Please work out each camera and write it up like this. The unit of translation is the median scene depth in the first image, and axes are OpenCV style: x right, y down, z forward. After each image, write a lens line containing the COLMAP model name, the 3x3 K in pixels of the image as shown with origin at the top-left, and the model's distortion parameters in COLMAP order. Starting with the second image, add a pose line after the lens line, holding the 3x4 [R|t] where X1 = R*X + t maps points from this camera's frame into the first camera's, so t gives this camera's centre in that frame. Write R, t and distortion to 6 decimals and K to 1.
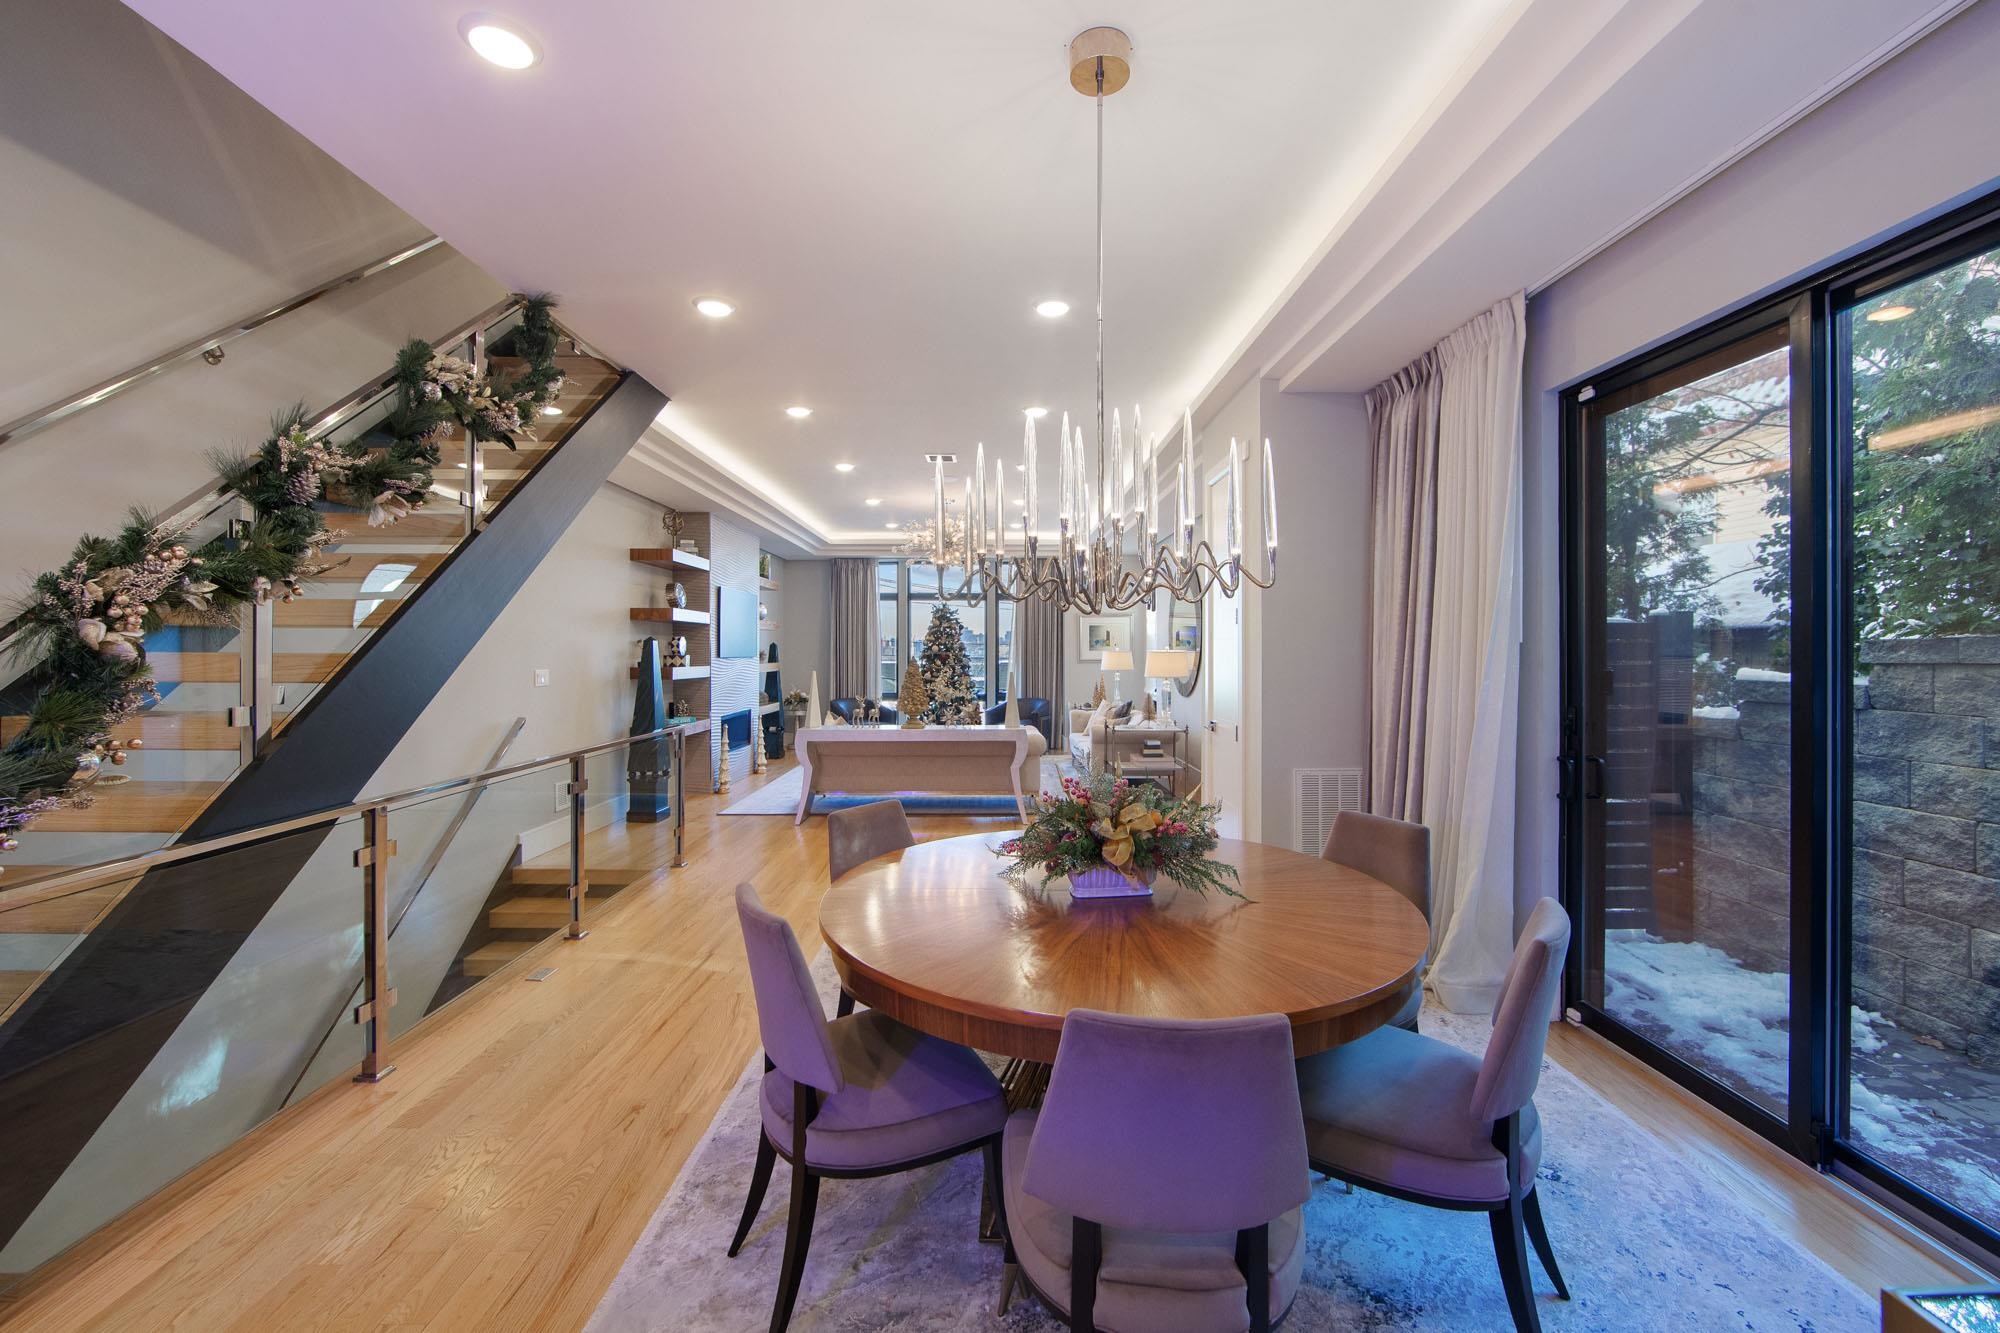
lens RADIAL K [[793.0, 0, 997.9], [0, 793.0, 656.1], [0, 0, 1]] dist [-0.003126, -0.000153]
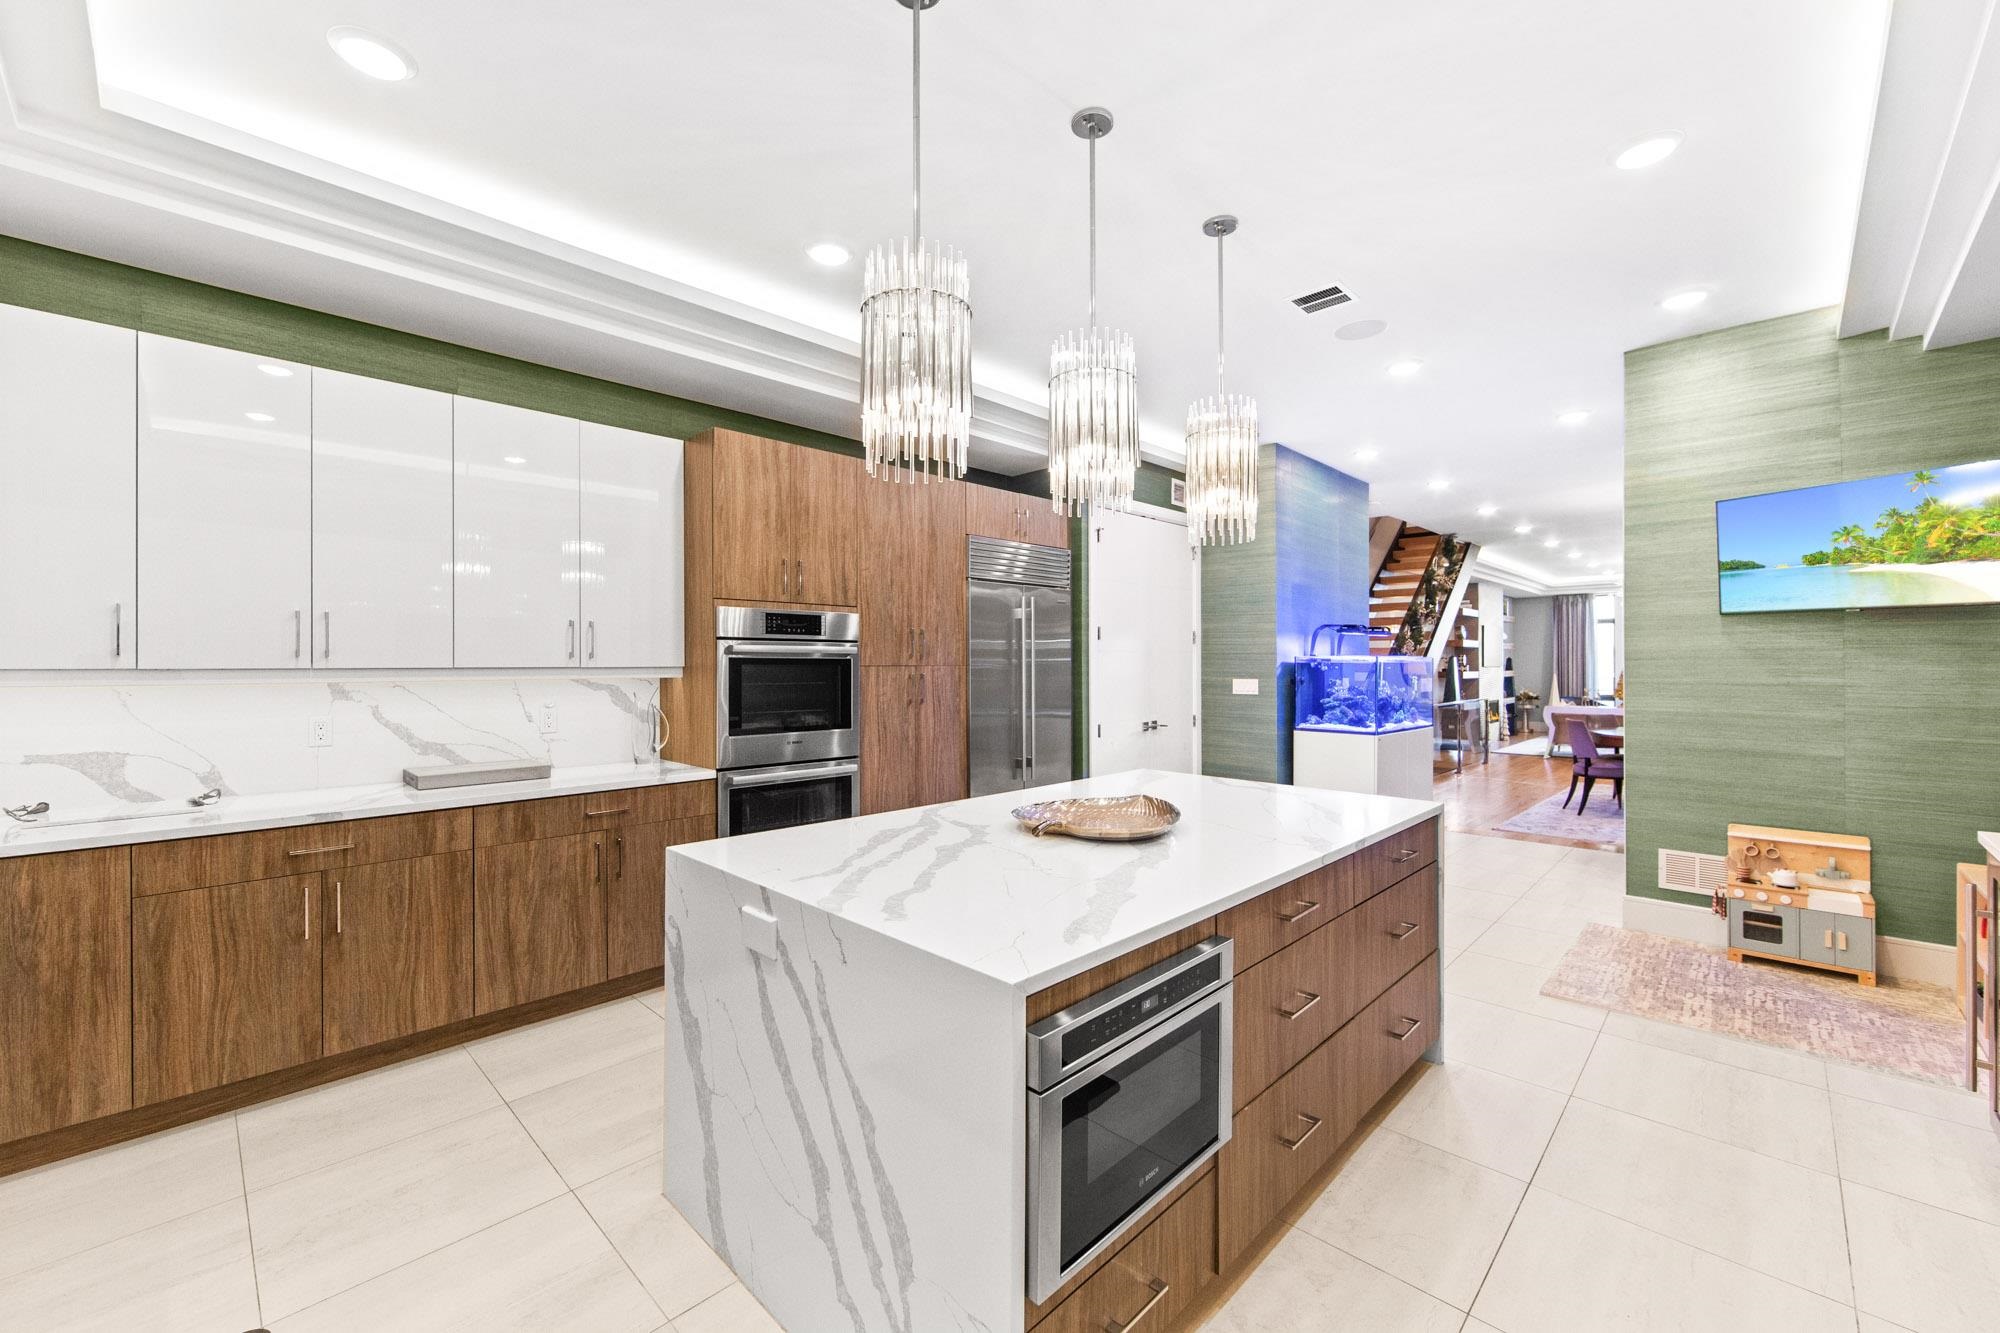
lens RADIAL K [[793.0, 0, 1007.3], [0, 793.0, 657.5], [0, 0, 1]] dist [-0.003126, -0.000153]
pose [[0.710009, -0.002309, -0.704189, 0.124153], [-0.005584, 0.999945, -0.008908, 0.002754], [0.704171, 0.010257, 0.709956, -0.957251]]
